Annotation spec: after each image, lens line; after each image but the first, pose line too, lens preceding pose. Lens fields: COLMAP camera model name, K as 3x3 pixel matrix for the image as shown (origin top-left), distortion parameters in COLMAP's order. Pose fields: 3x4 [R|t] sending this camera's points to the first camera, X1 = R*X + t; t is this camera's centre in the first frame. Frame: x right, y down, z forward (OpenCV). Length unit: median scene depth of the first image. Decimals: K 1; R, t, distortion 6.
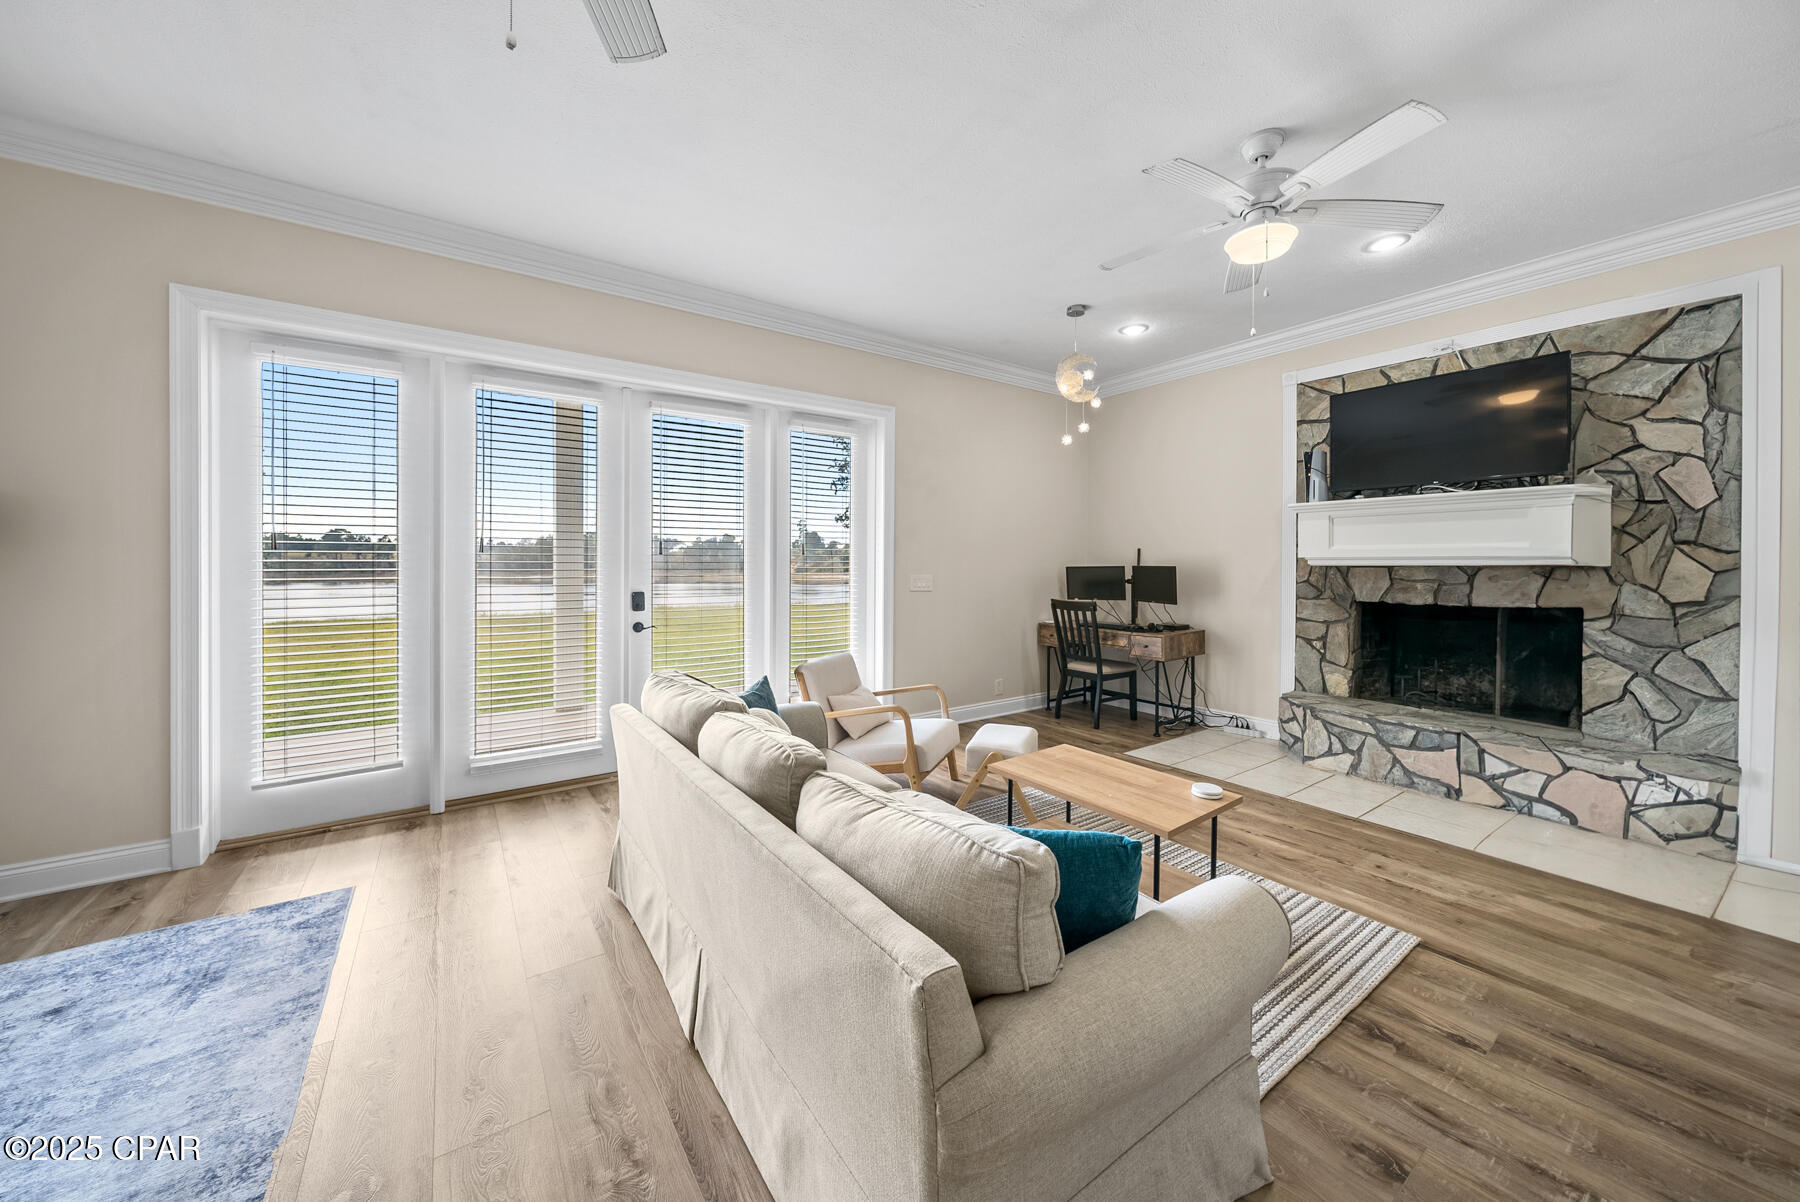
lens RADIAL K [[635.8, 0, 896.0], [0, 635.8, 568.6], [0, 0, 1]] dist [-0.001264, -0.000145]
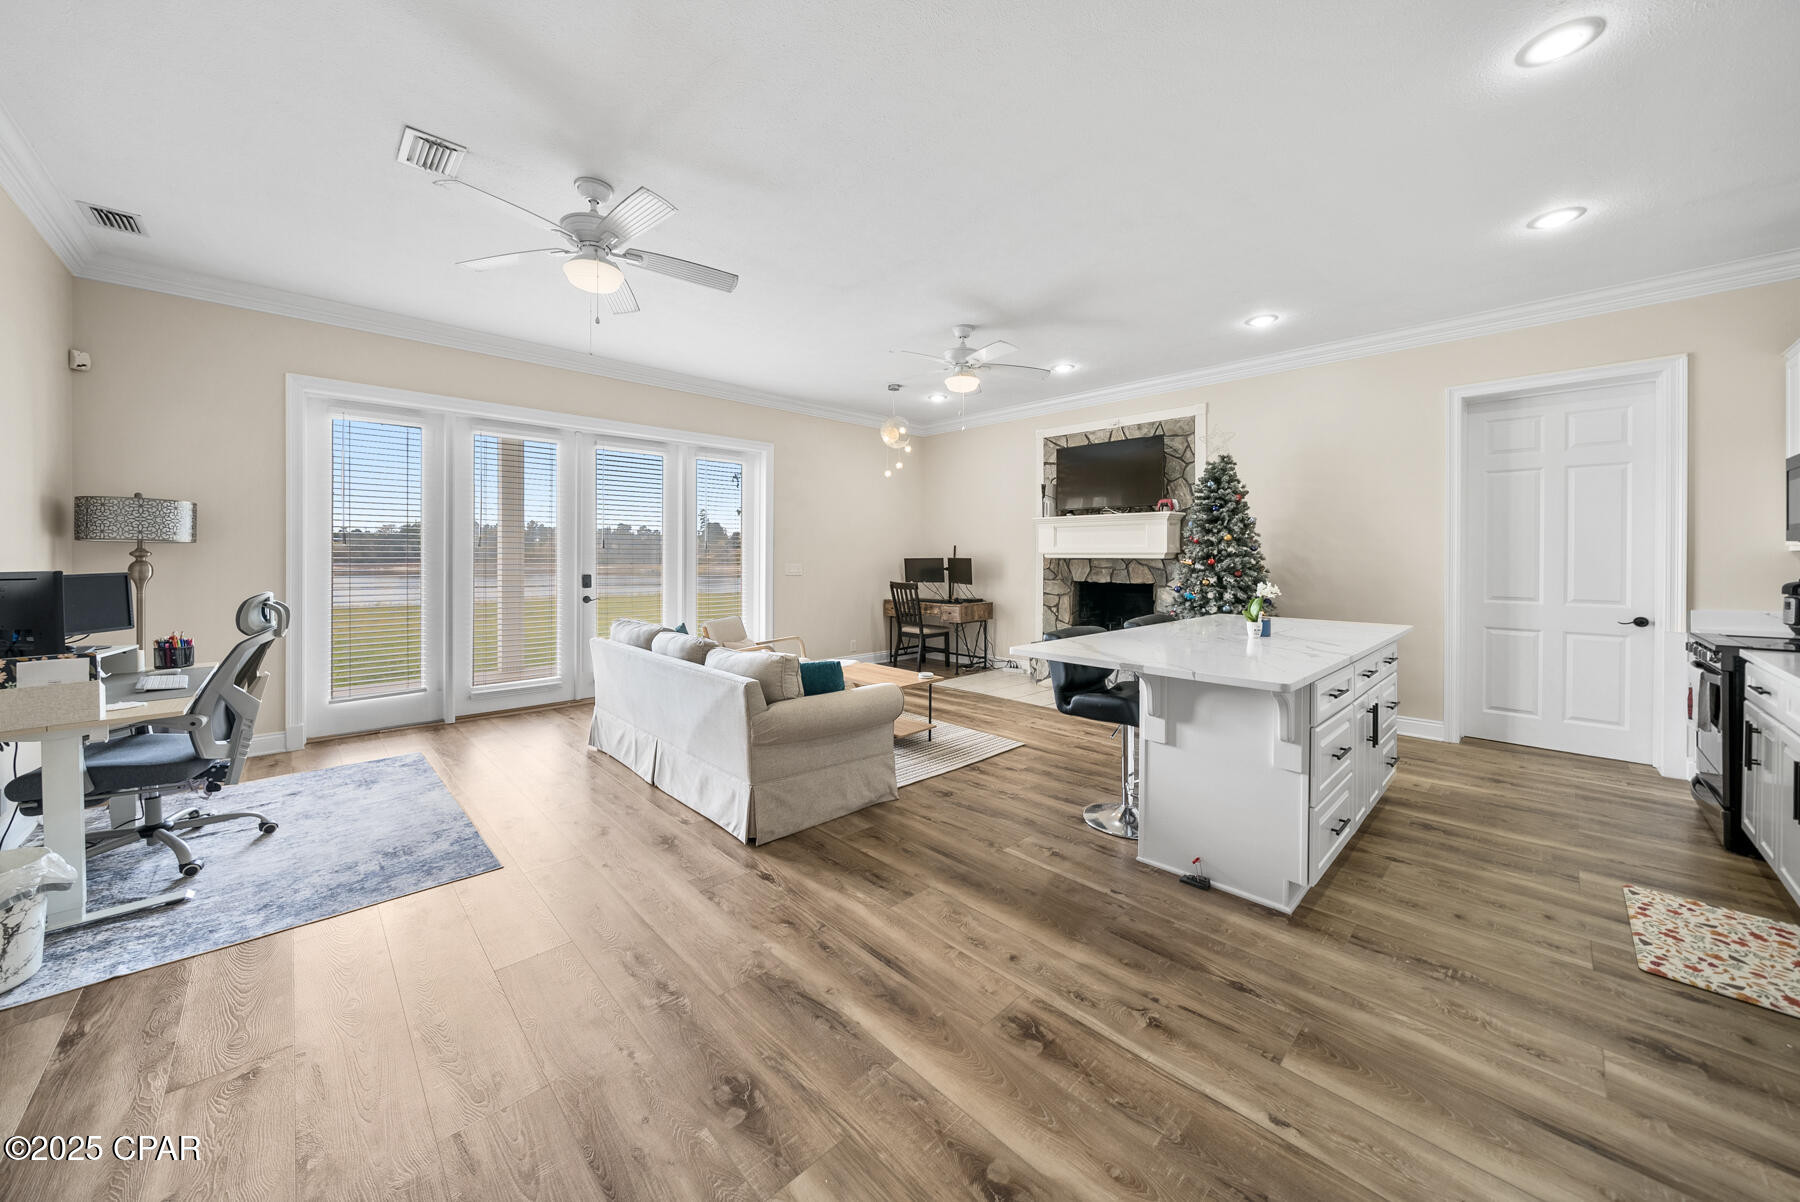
lens RADIAL K [[634.7, 0, 897.8], [0, 634.7, 560.5], [0, 0, 1]] dist [-0.002608, -0.000119]
pose [[0.988601, 0.002983, 0.150530, 0.063151], [-0.002846, 0.999995, -0.001127, 0.004133], [-0.150533, 0.000686, 0.988605, -0.464209]]
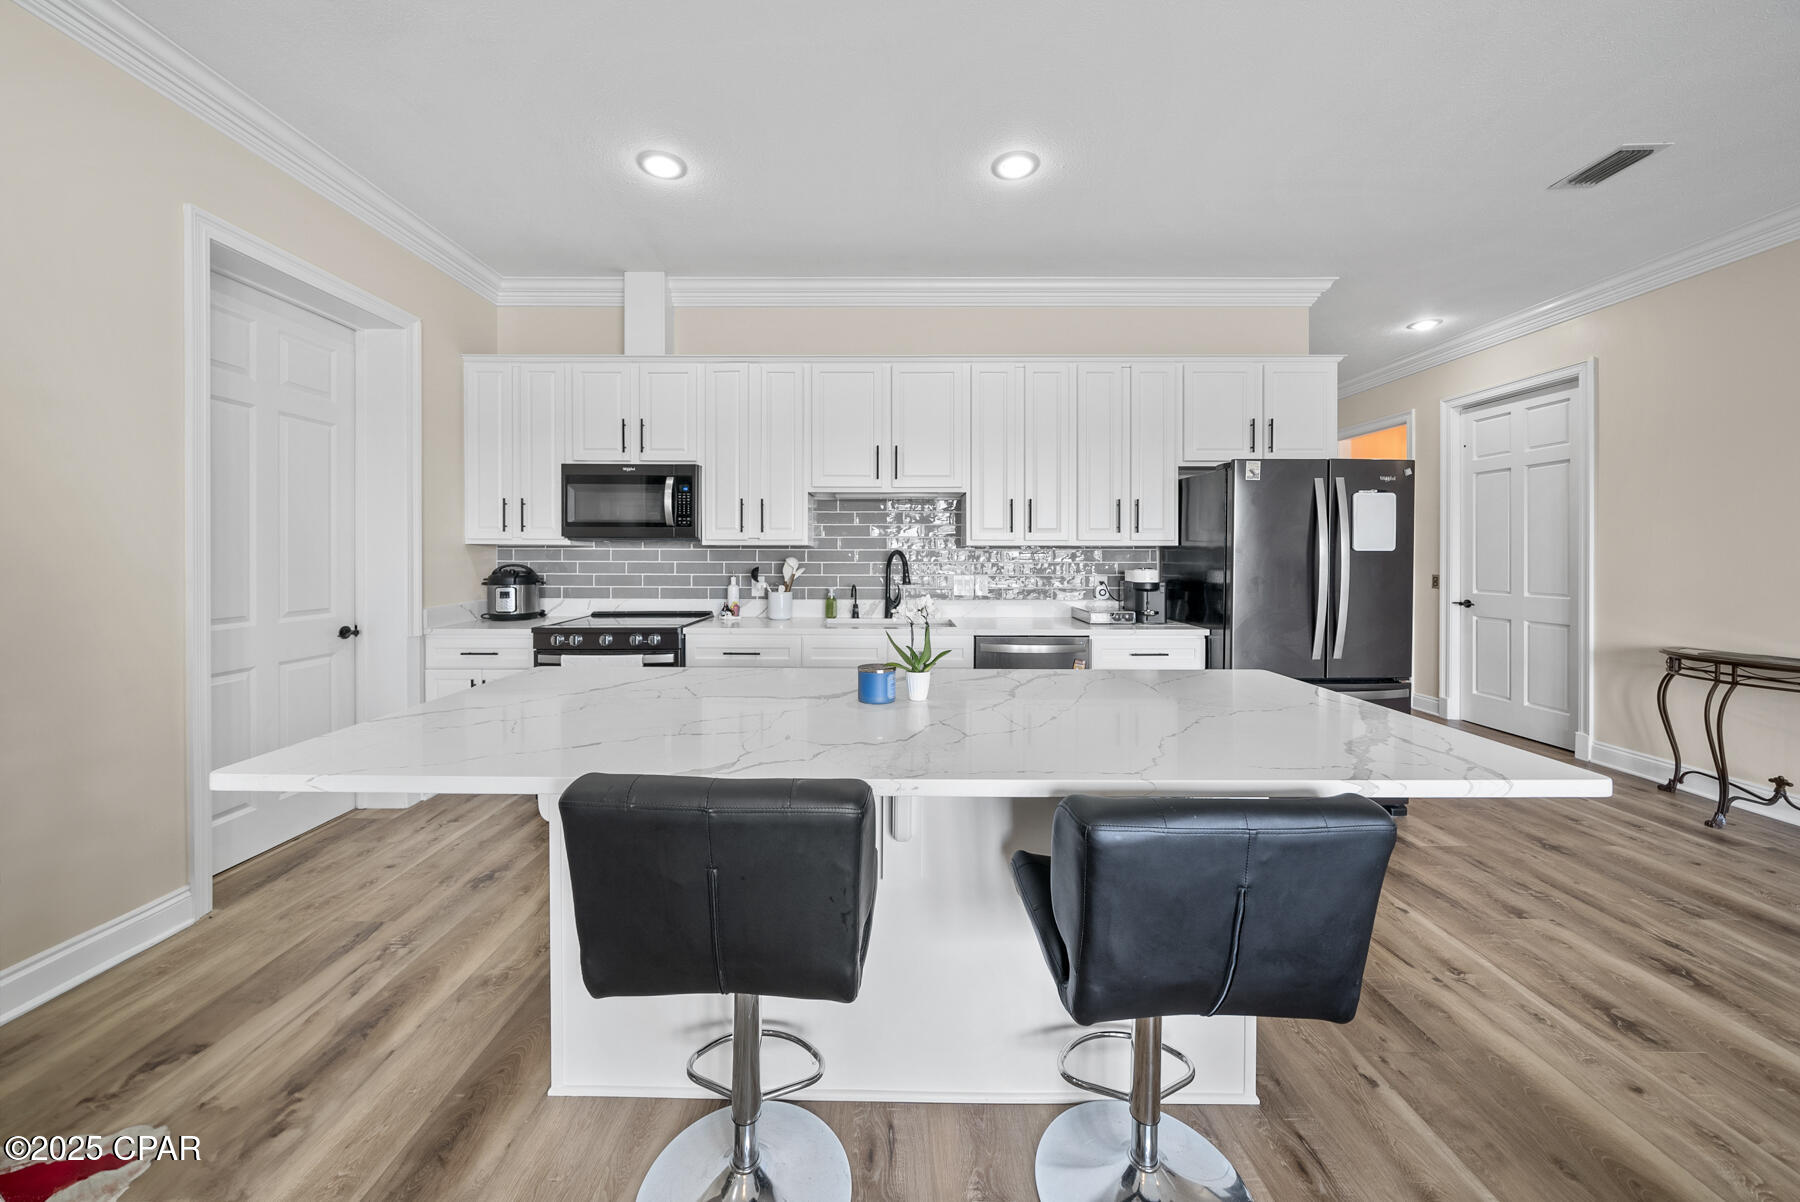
lens RADIAL K [[632.7, 0, 892.0], [0, 632.7, 556.2], [0, 0, 1]] dist [-0.007030, -0.000098]
pose [[-0.812994, -0.002145, 0.582268, 0.353793], [0.002833, 0.999967, 0.007640, -0.001029], [-0.582265, 0.007861, -0.812961, 0.504764]]
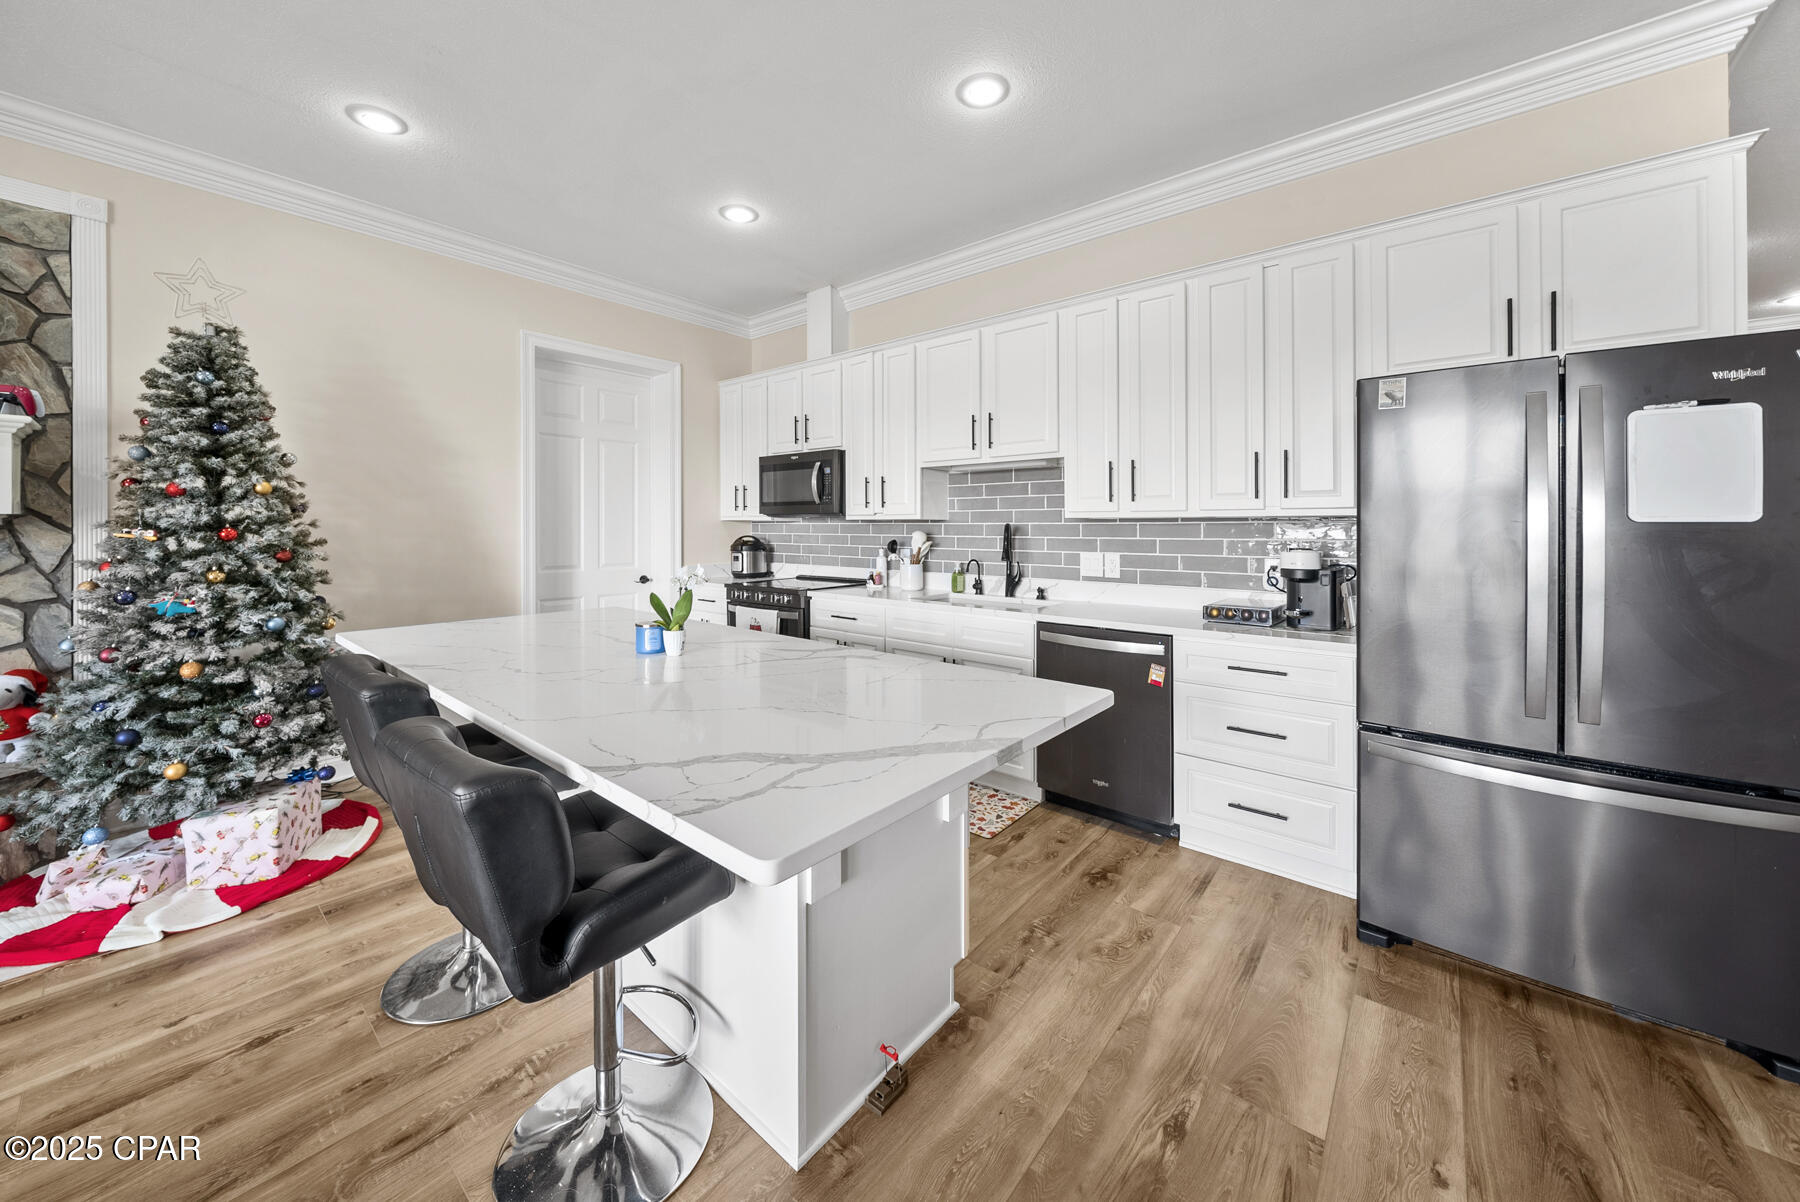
lens RADIAL K [[645.2, 0, 888.8], [0, 645.2, 527.9], [0, 0, 1]] dist [-0.005339, -0.000199]
pose [[-0.246280, -0.001415, 0.969198, 0.092354], [0.005177, 0.999983, 0.002775, -0.000623], [-0.969185, 0.005701, -0.246269, 0.148439]]
